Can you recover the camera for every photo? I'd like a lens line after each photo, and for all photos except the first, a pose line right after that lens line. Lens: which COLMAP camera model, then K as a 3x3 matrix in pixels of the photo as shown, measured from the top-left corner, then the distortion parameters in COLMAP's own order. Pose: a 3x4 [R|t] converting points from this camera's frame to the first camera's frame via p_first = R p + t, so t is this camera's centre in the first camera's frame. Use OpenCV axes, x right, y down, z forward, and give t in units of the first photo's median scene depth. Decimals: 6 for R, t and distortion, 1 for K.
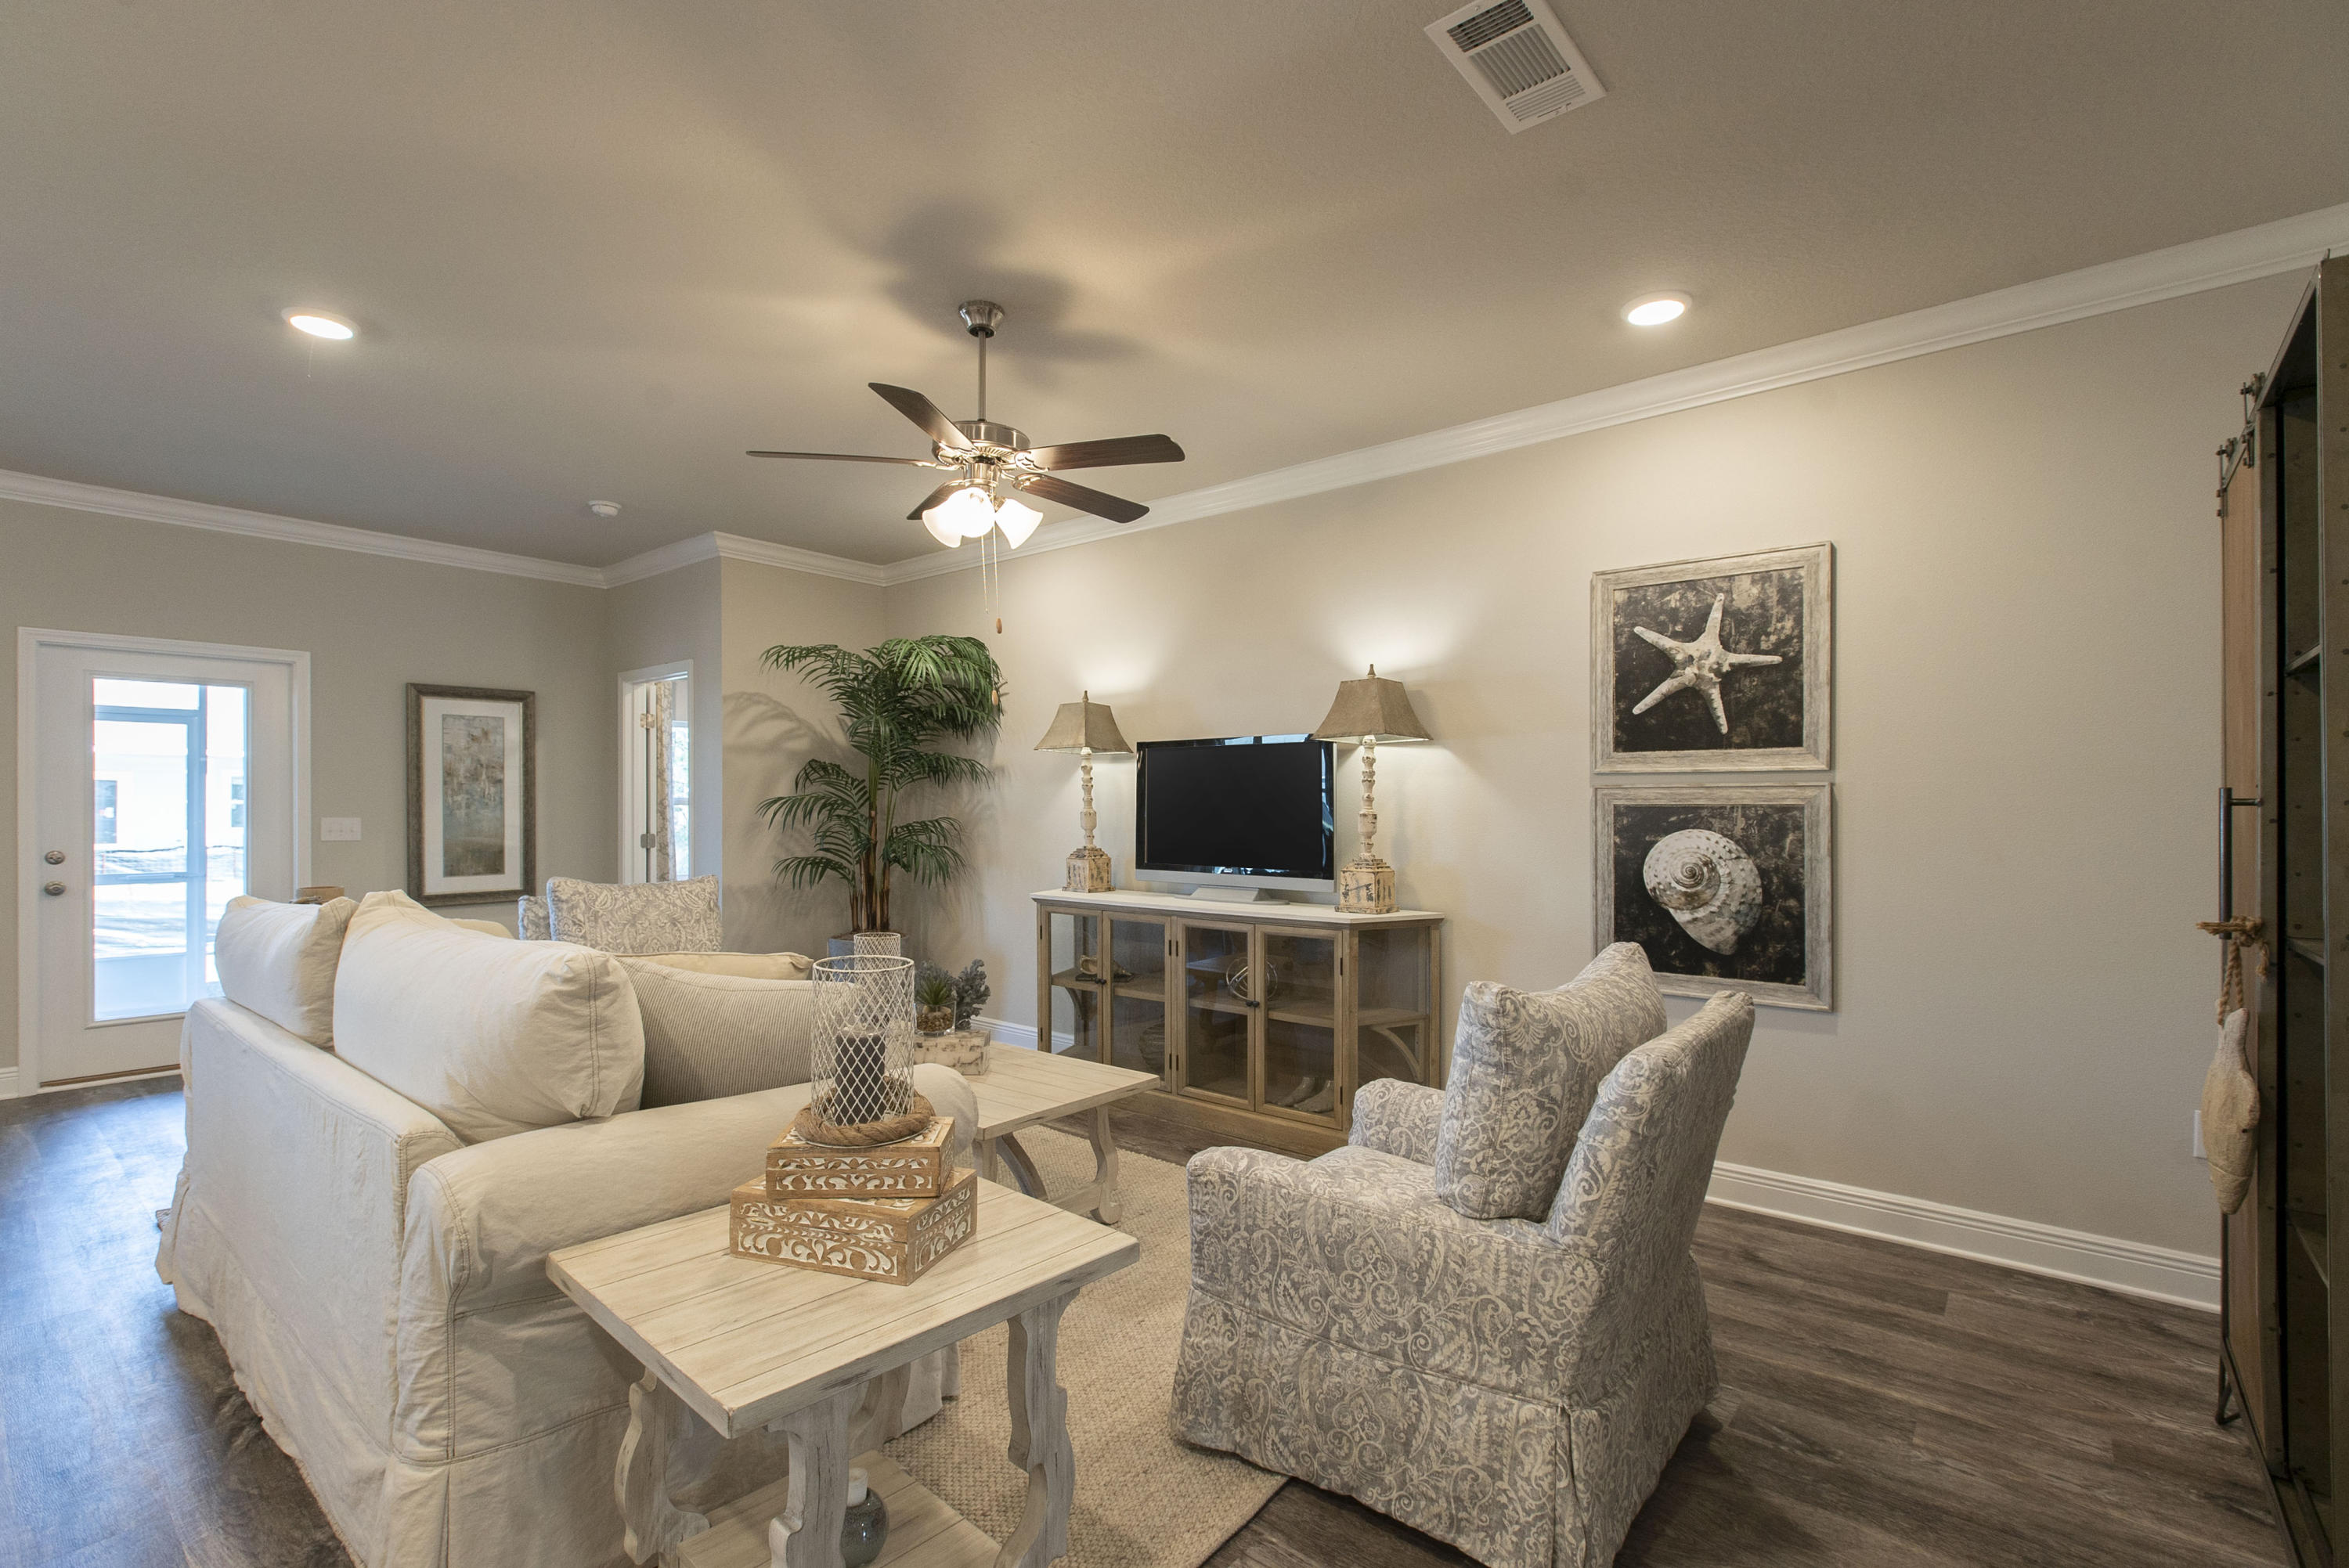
lens RADIAL K [[1077.4, 0, 1171.9], [0, 1077.4, 810.4], [0, 0, 1]] dist [-0.001434, -0.000070]
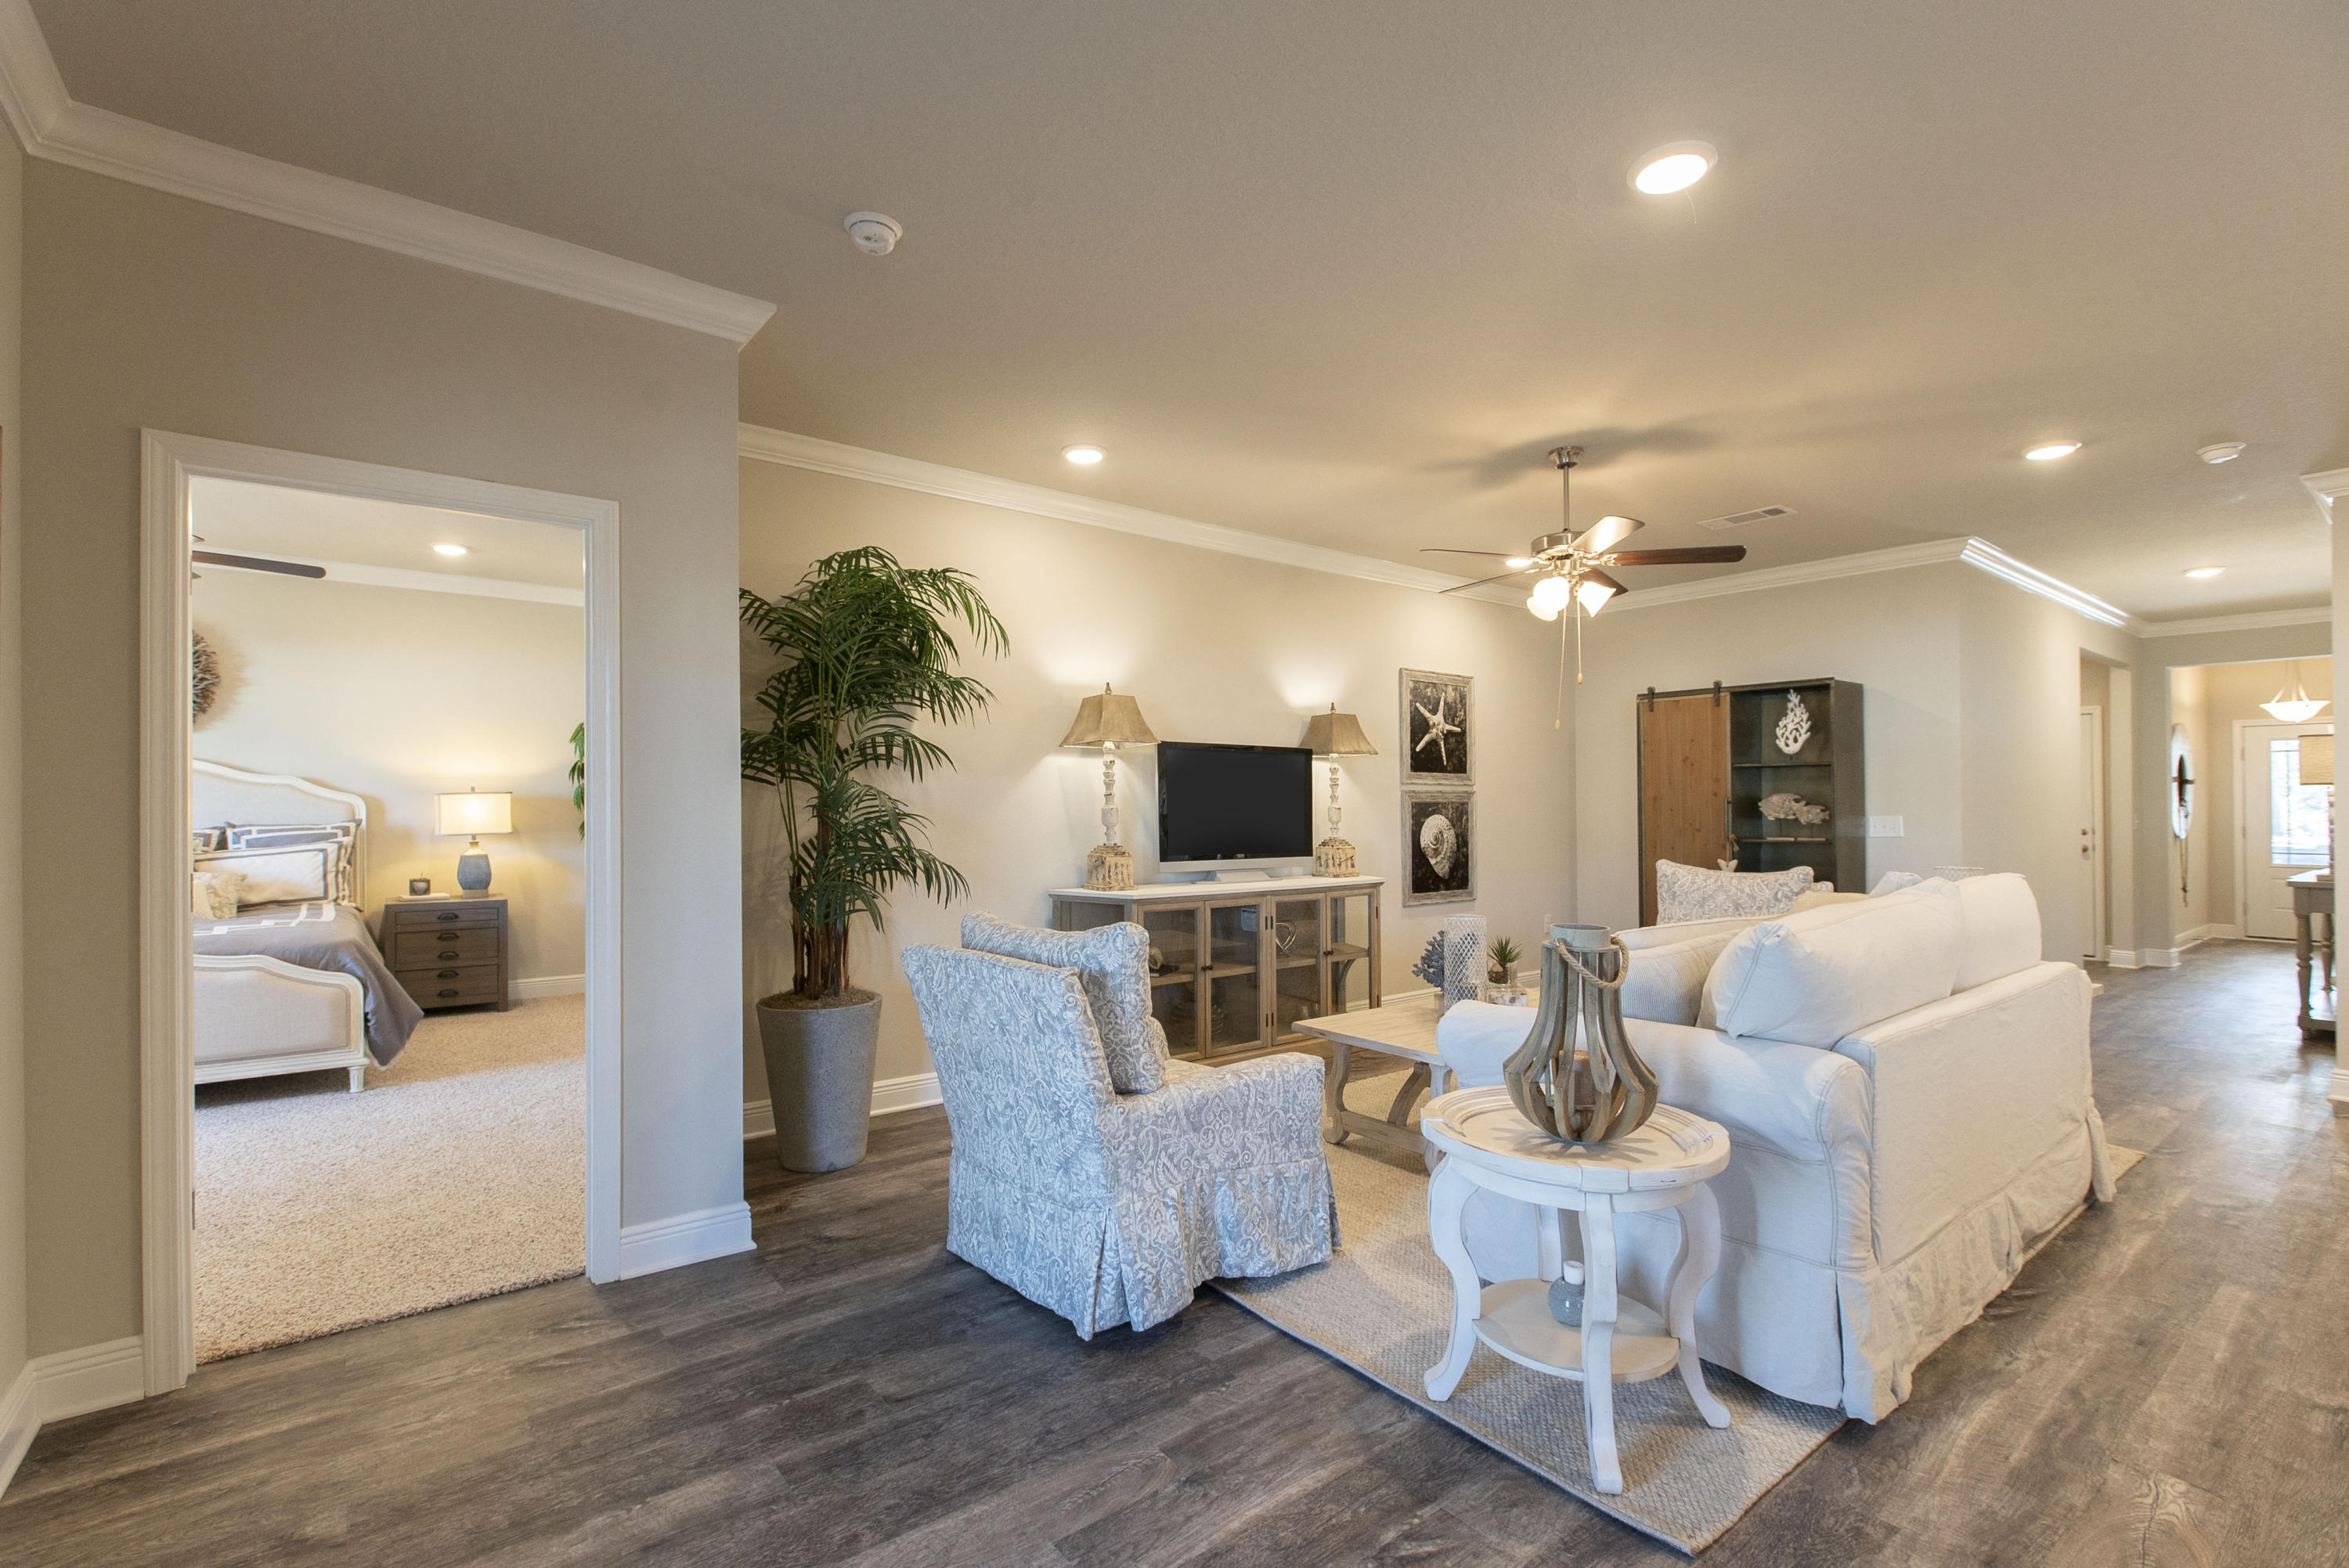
lens RADIAL K [[1050.7, 0, 1164.5], [0, 1050.7, 797.7], [0, 0, 1]] dist [-0.003556, -0.000512]
pose [[0.218938, 0.005240, 0.975725, -1.399683], [0.003309, 0.999976, -0.006113, -0.002540], [-0.975733, 0.004567, 0.218916, 1.044562]]
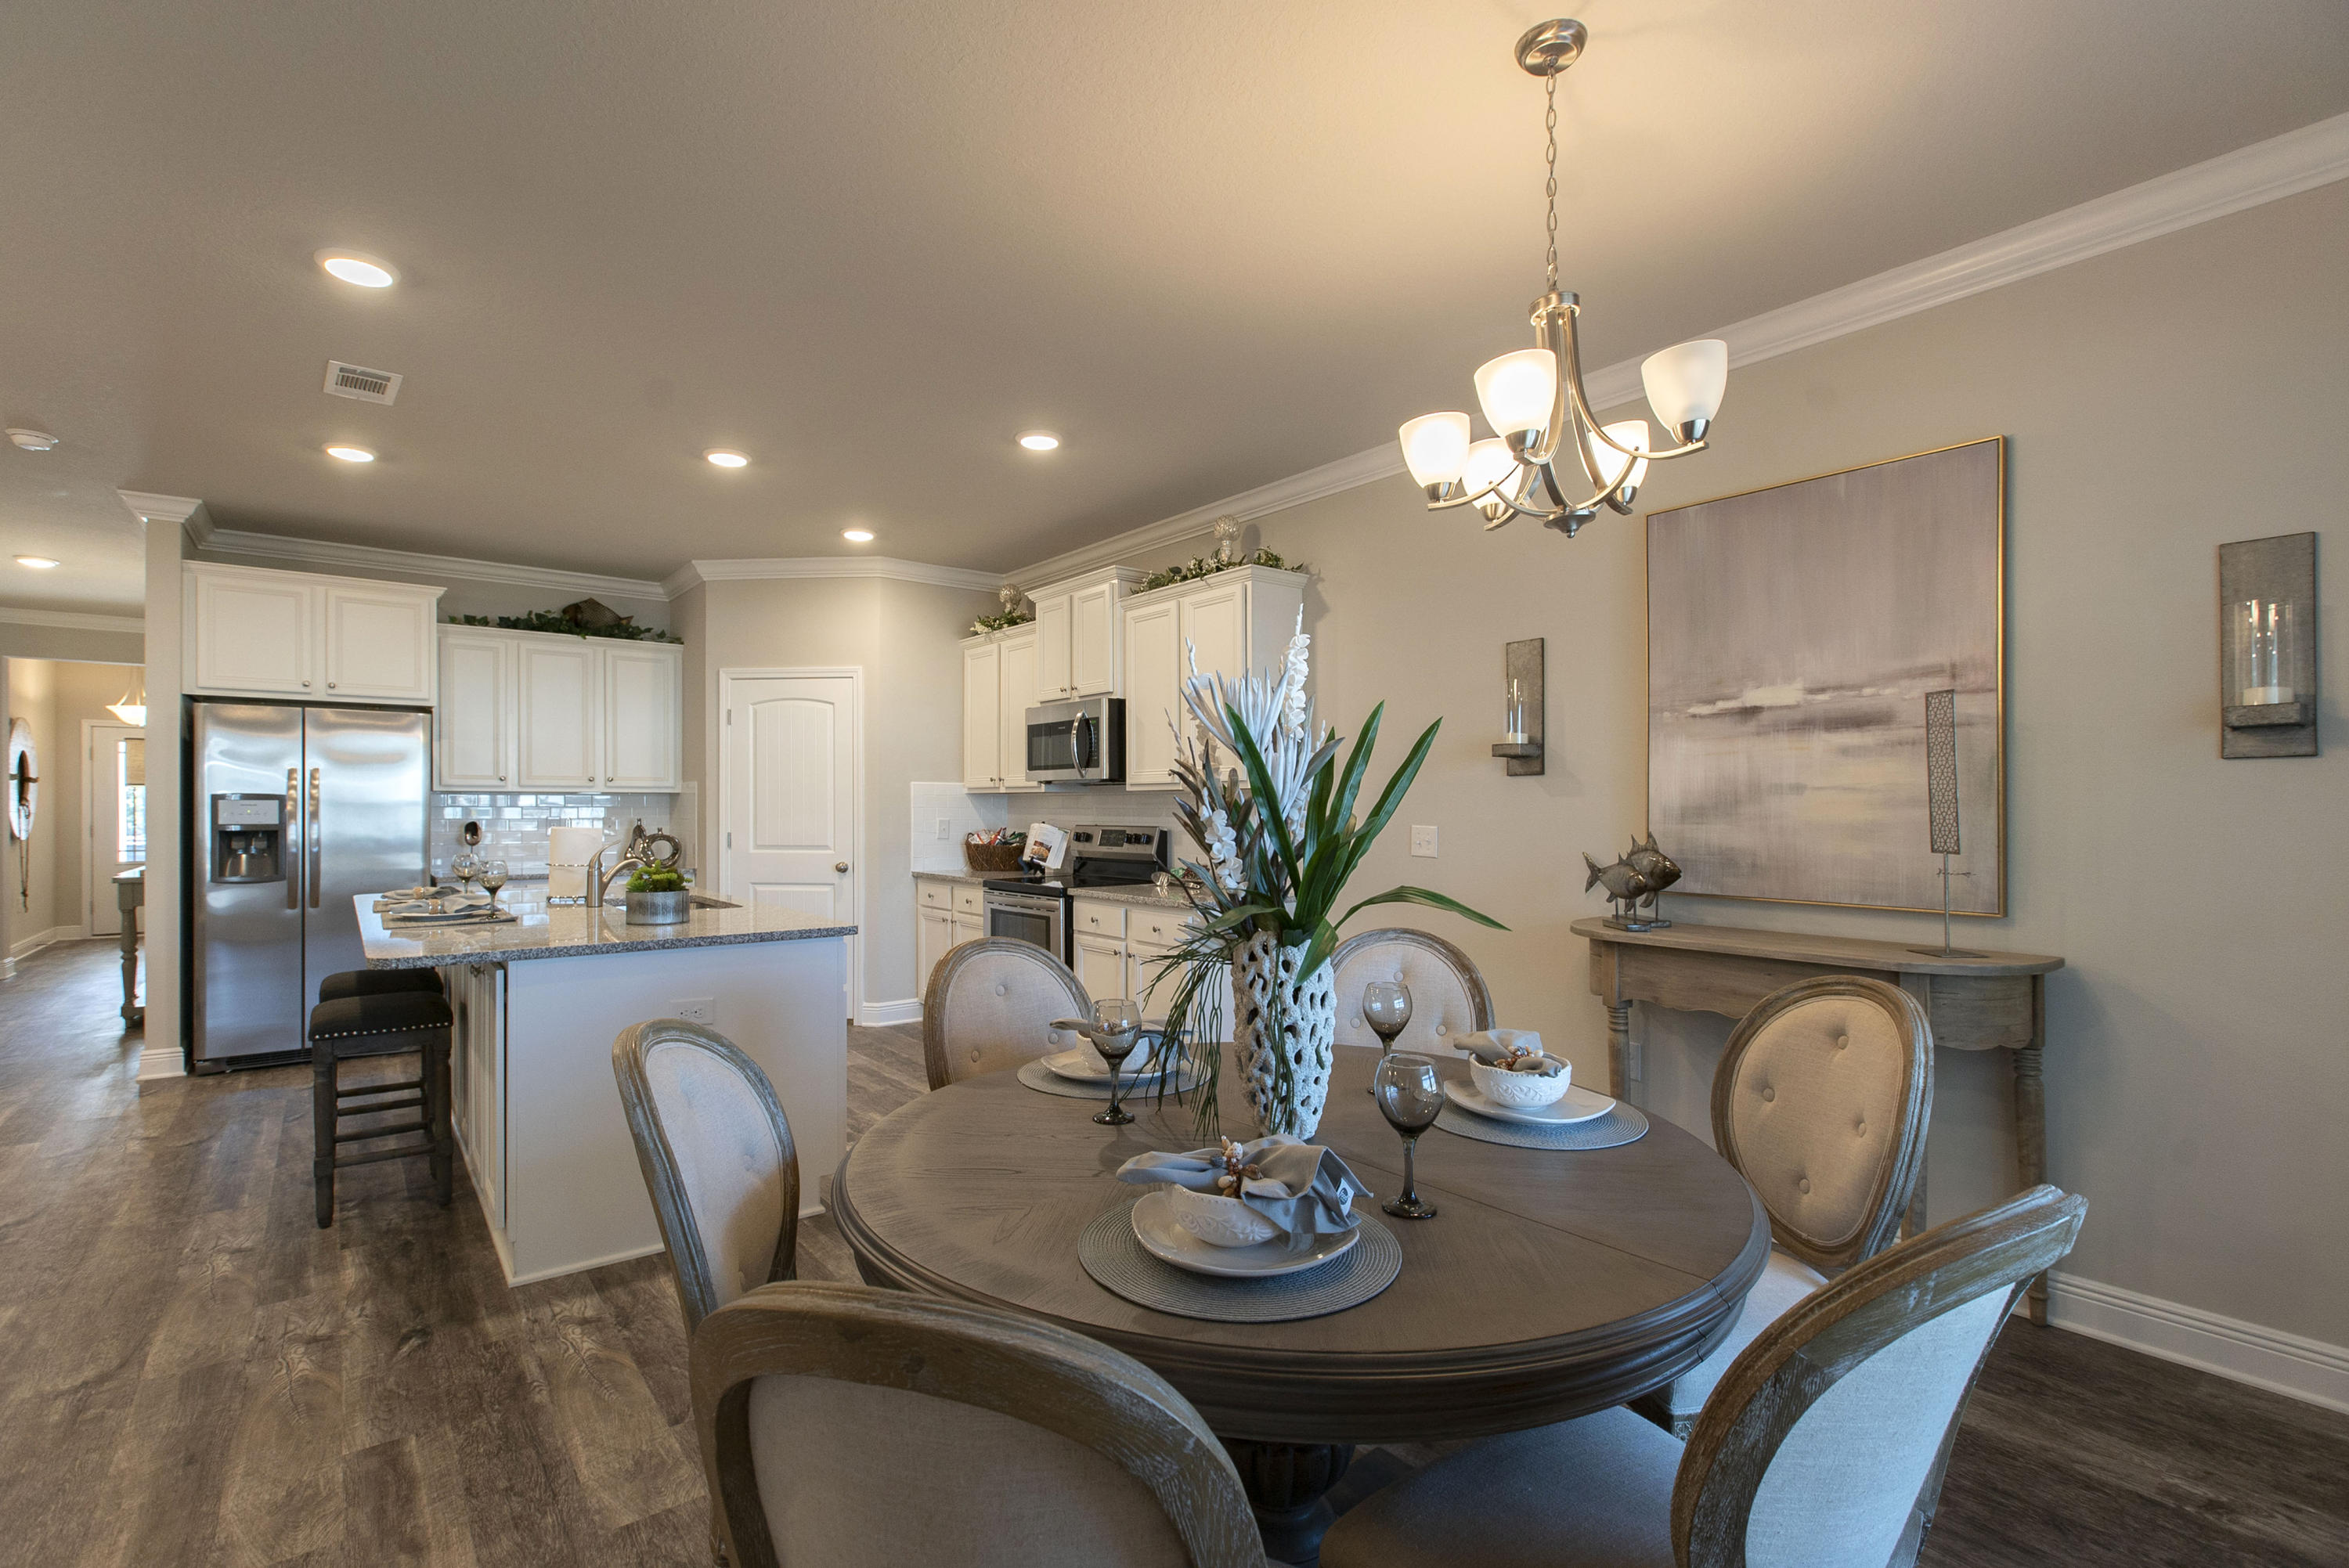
lens RADIAL K [[1050.7, 0, 1164.5], [0, 1050.7, 797.7], [0, 0, 1]] dist [-0.003556, -0.000512]
pose [[-0.979303, 0.000087, 0.202400, -1.427181], [-0.000447, 0.999997, -0.002594, -0.002894], [-0.202399, -0.002631, -0.979300, 0.999870]]
